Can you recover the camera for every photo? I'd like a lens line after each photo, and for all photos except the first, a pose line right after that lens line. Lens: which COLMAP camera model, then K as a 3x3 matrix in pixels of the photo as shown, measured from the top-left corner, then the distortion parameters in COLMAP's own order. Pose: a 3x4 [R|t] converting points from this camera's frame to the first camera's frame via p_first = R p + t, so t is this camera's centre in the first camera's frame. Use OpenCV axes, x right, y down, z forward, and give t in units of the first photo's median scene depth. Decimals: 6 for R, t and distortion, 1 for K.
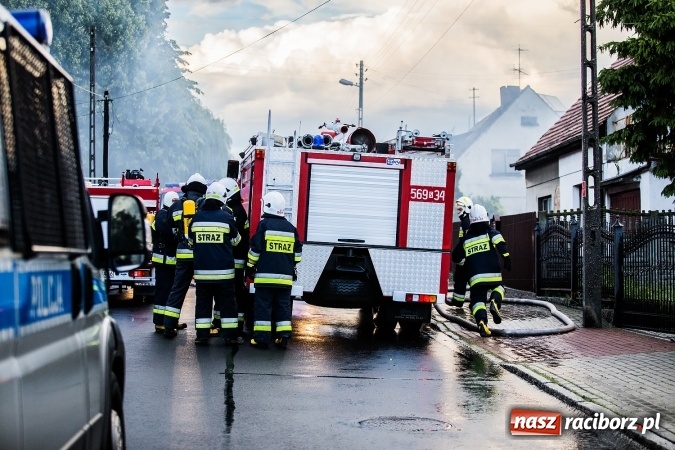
lens RADIAL K [[1365.9, 0, 337.5], [0, 1365.9, 225.0], [0, 0, 1]] dist [-0.301373, -0.039522]
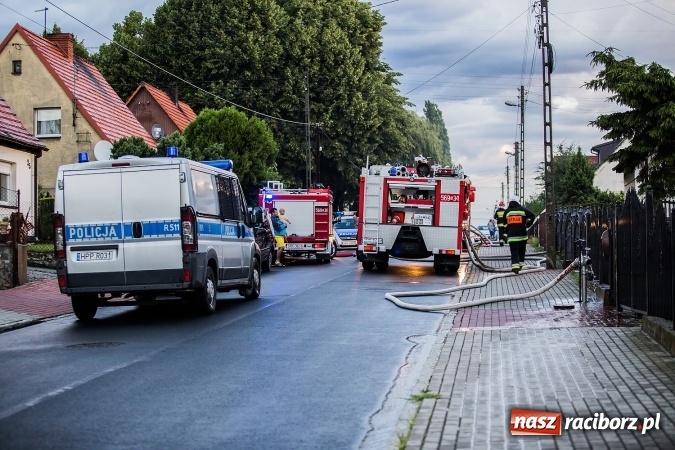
lens RADIAL K [[1365.9, 0, 337.5], [0, 1365.9, 225.0], [0, 0, 1]] dist [-0.301373, -0.039522]
pose [[0.982844, -0.013554, -0.183938, 0.262052], [0.014456, 0.999889, 0.003566, 0.006364], [0.183870, -0.006164, 0.982931, -0.914936]]
